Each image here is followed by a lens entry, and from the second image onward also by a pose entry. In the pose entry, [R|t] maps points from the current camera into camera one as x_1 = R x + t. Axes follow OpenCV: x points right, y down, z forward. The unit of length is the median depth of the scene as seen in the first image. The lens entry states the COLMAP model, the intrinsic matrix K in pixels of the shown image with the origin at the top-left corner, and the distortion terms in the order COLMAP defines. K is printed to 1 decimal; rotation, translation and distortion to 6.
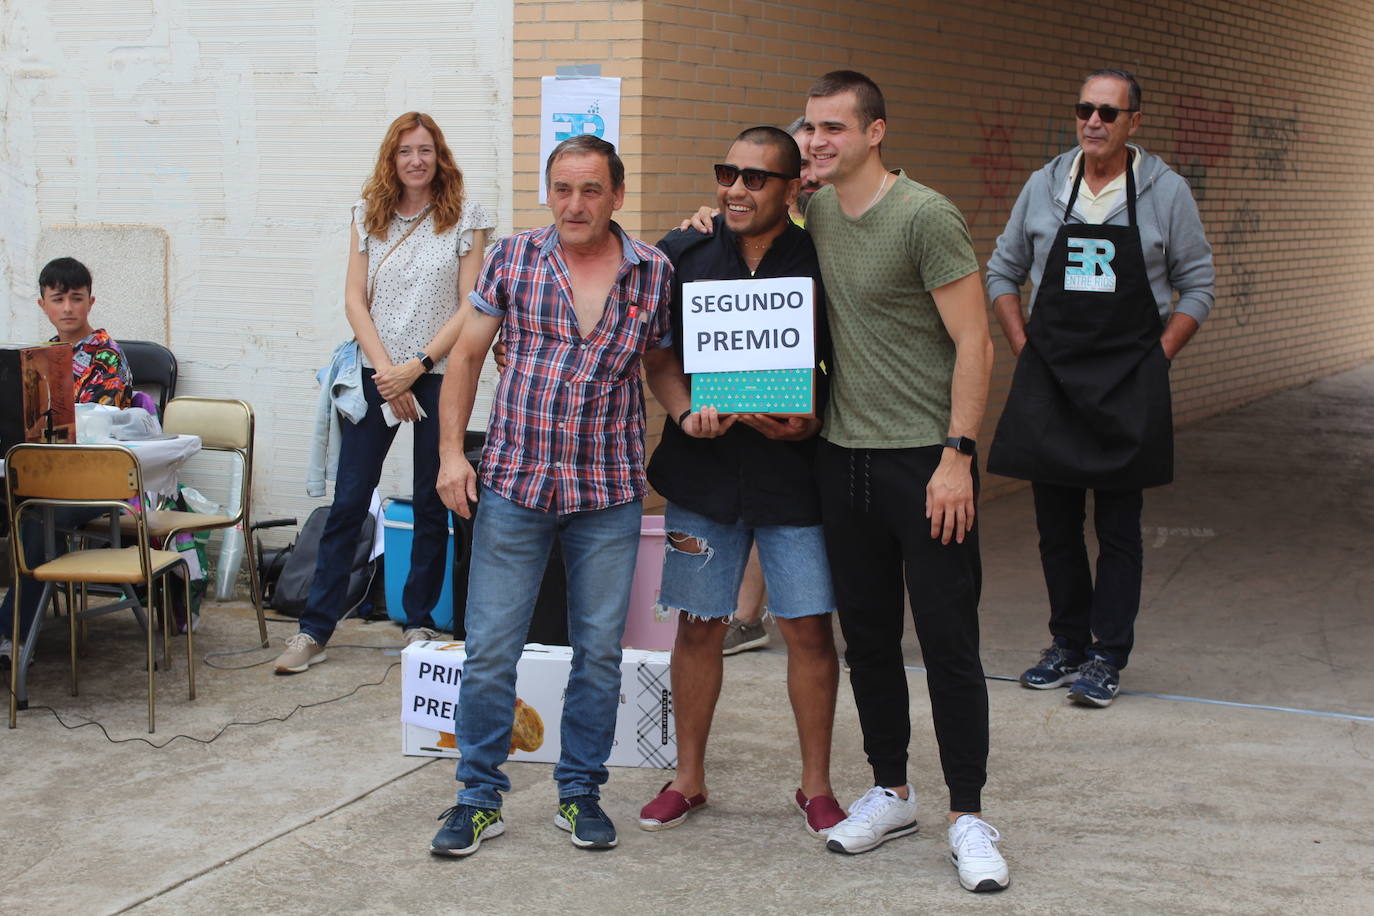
lens RADIAL K [[2472.7, 0, 687.0], [0, 2472.7, 458.0], [0, 0, 1]] dist [0.046441, 0.103190]
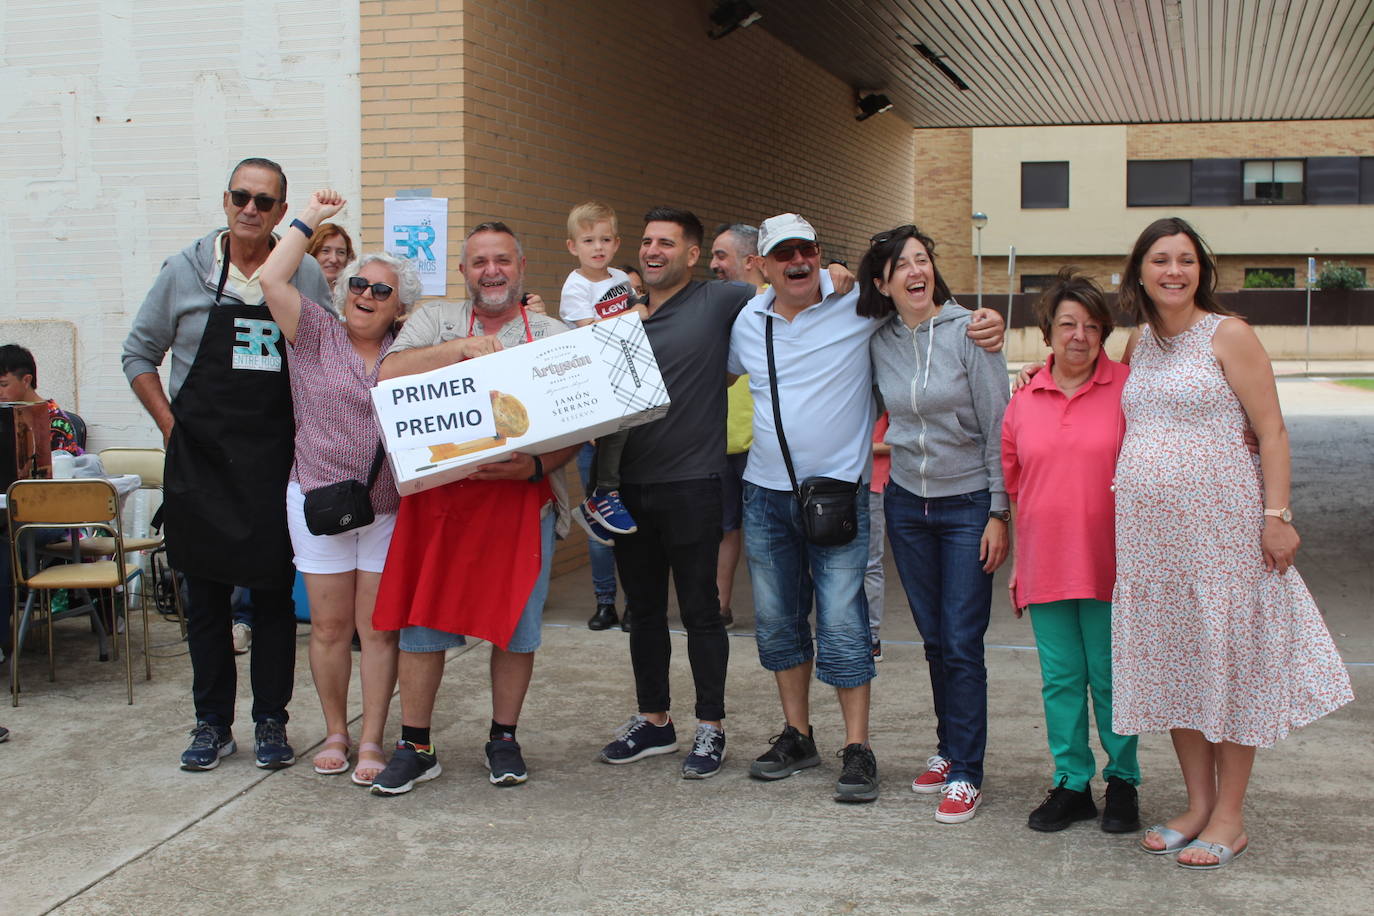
lens RADIAL K [[1828.2, 0, 687.0], [0, 1828.2, 458.0], [0, 0, 1]] dist [-0.038097, -0.040070]
pose [[0.979211, -0.029751, 0.200649, -0.099852], [0.036302, 0.998919, -0.029050, 0.018310], [-0.199567, 0.035730, 0.979232, 0.020778]]
